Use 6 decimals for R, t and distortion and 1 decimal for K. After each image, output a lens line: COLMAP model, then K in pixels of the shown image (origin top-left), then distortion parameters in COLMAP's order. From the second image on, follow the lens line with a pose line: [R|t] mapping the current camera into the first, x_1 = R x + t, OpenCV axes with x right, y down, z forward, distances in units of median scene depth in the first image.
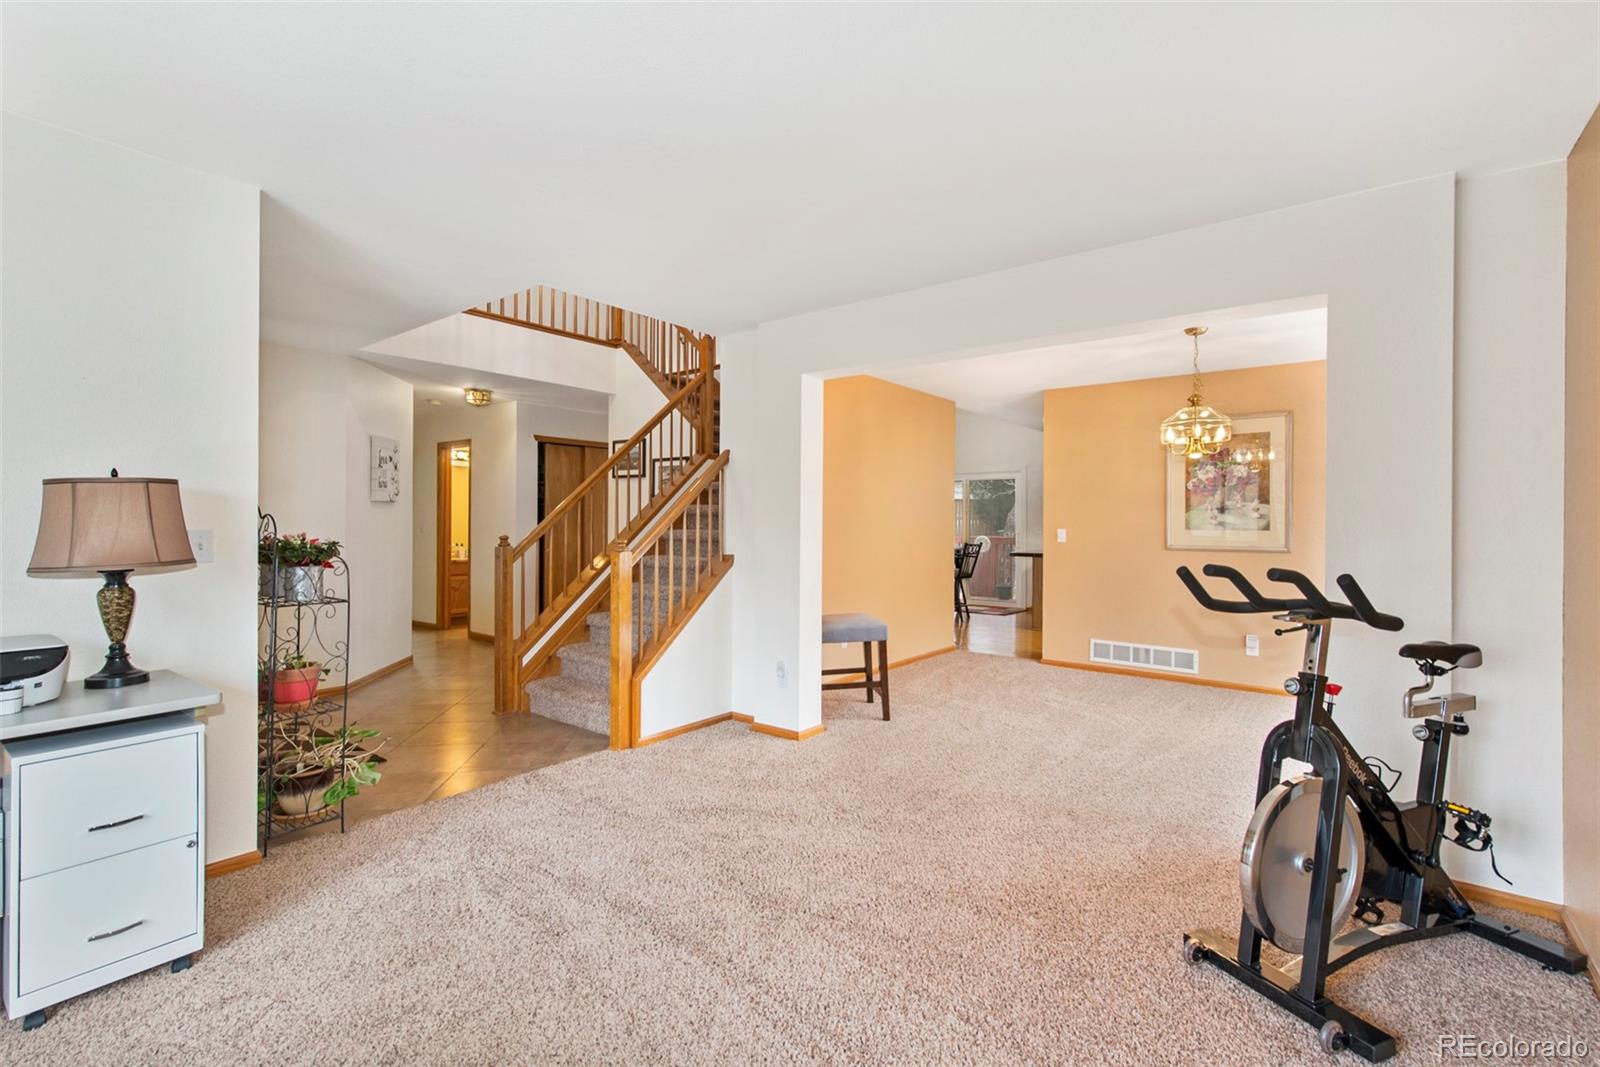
lens RADIAL K [[708.3, 0, 801.8], [0, 708.3, 525.2], [0, 0, 1]] dist [0.005271, -0.002534]
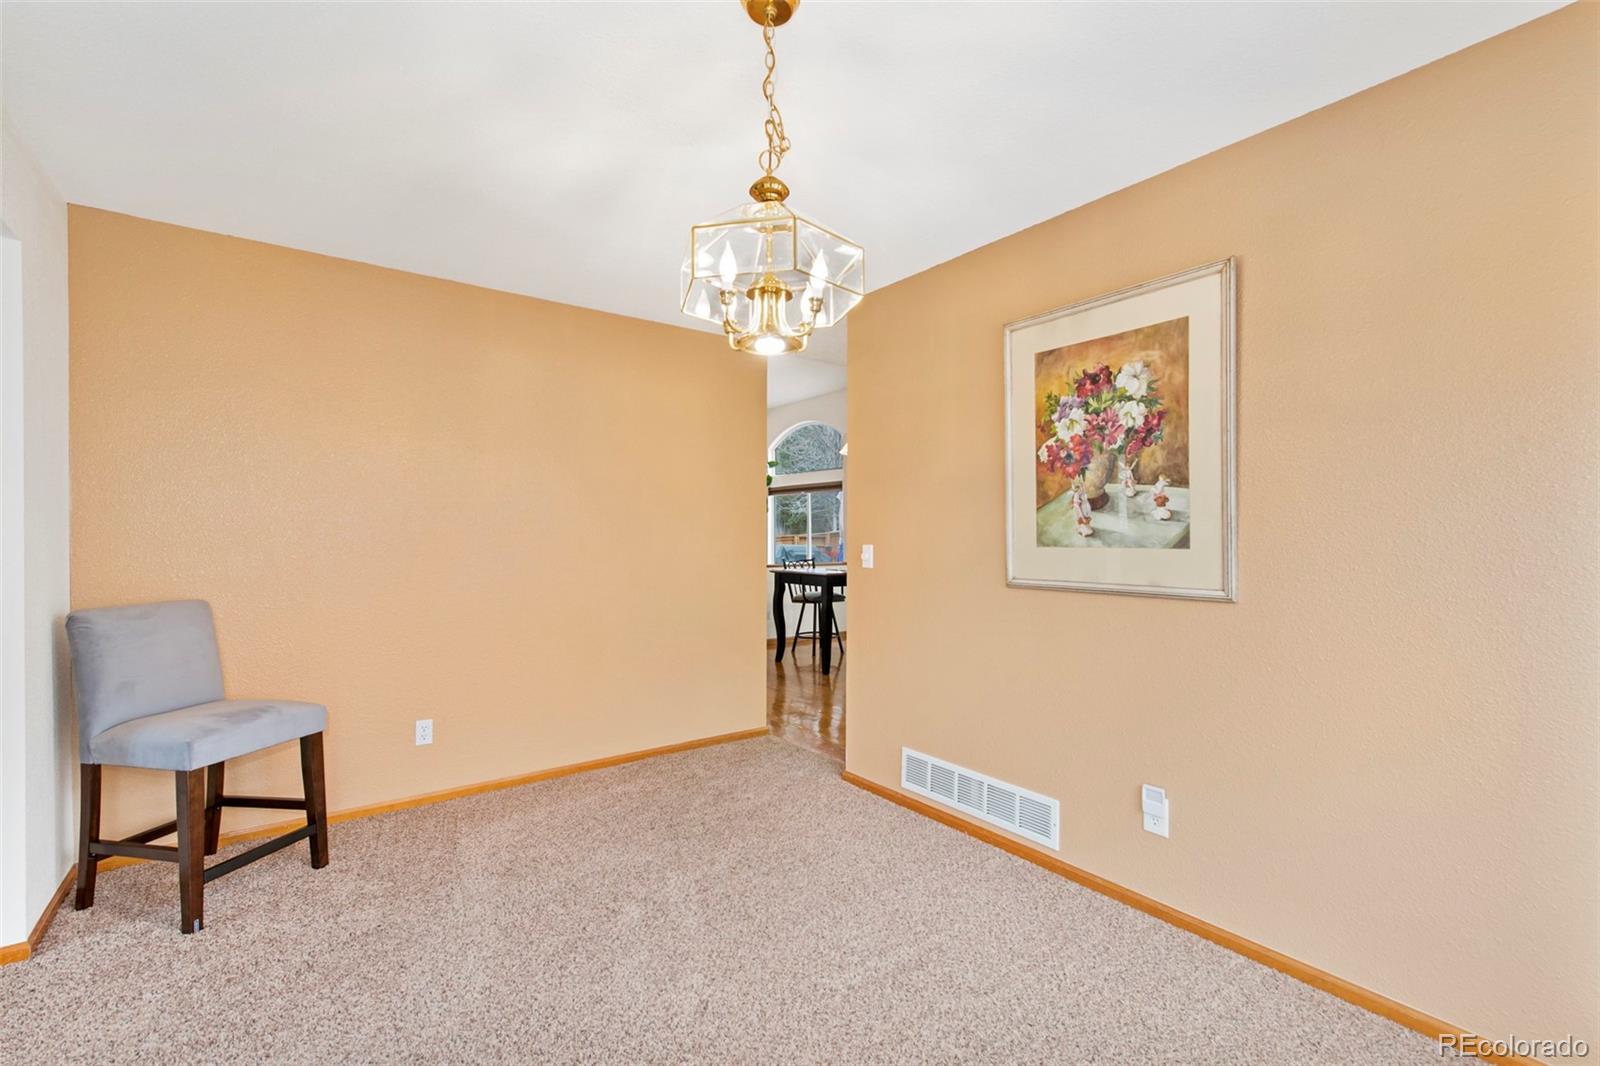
lens RADIAL K [[708.3, 0, 794.1], [0, 708.3, 542.9], [0, 0, 1]] dist [0.005271, -0.002534]
pose [[0.962452, -0.001420, -0.271449, 0.527858], [0.003586, 0.999966, 0.007483, -0.000027], [0.271429, -0.008176, 0.962424, 0.507052]]
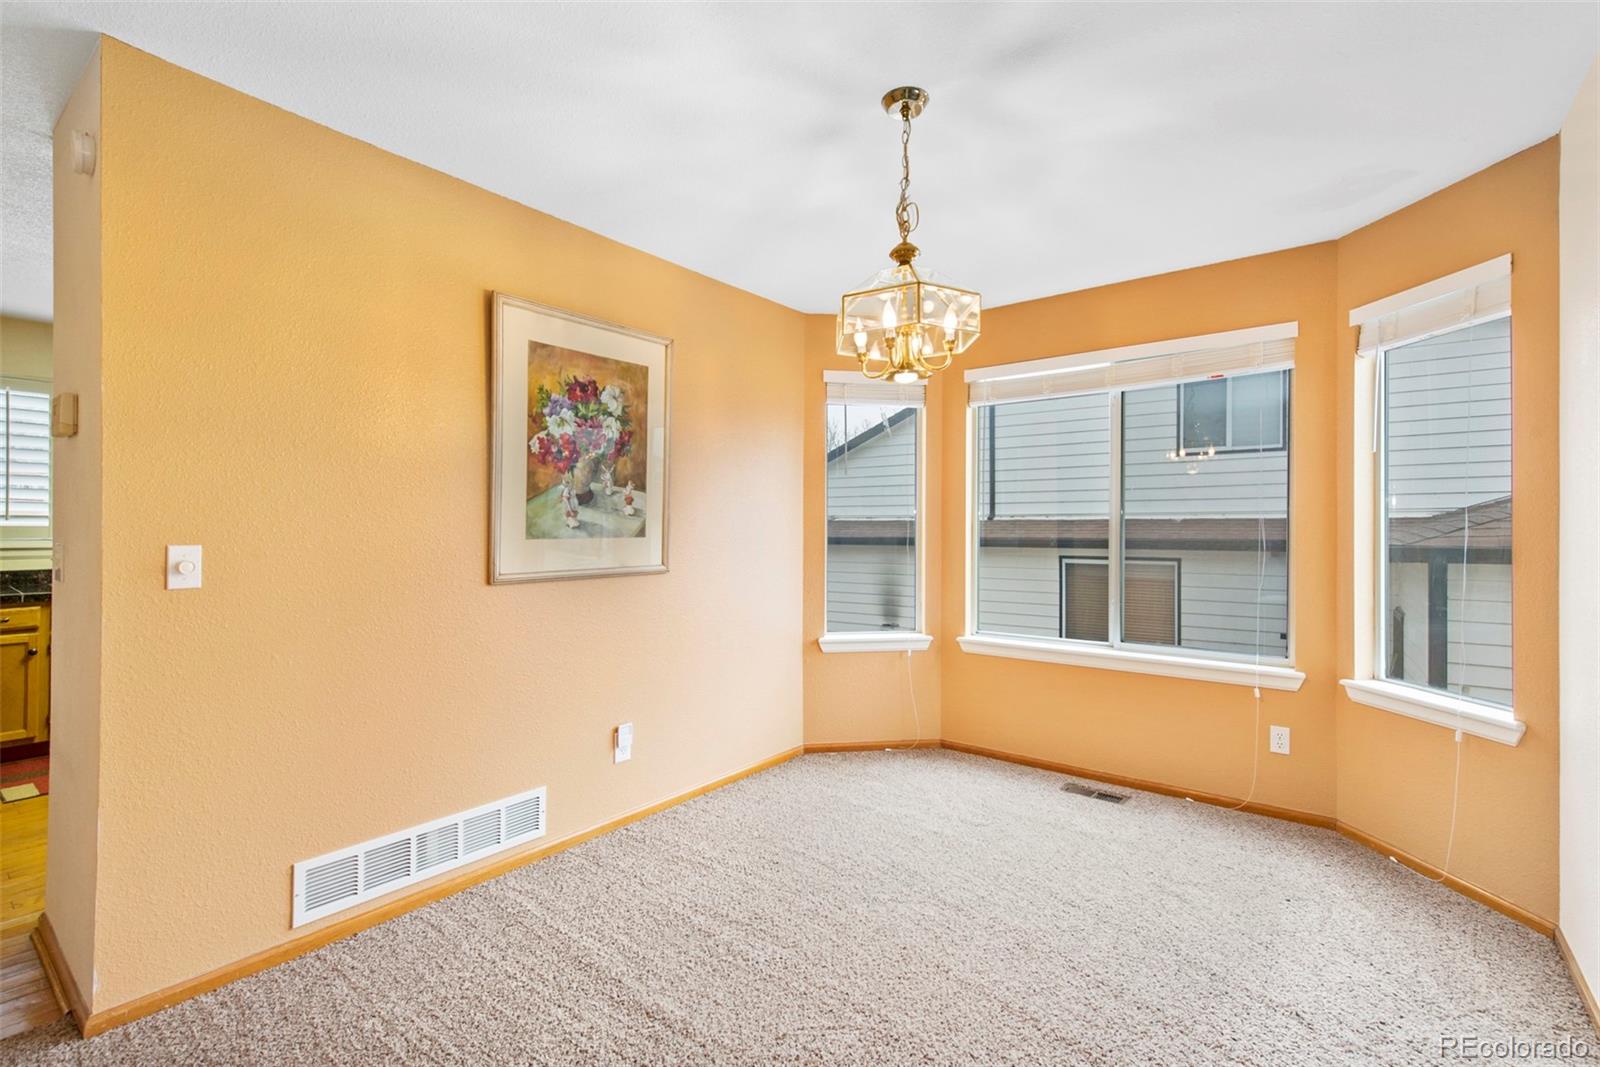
lens RADIAL K [[708.3, 0, 793.4], [0, 708.3, 528.0], [0, 0, 1]] dist [0.005271, -0.002534]
pose [[0.011673, -0.011218, 0.999869, 0.077824], [-0.005855, 0.999919, 0.011287, -0.006949], [-0.999915, -0.005986, 0.011606, 0.842368]]
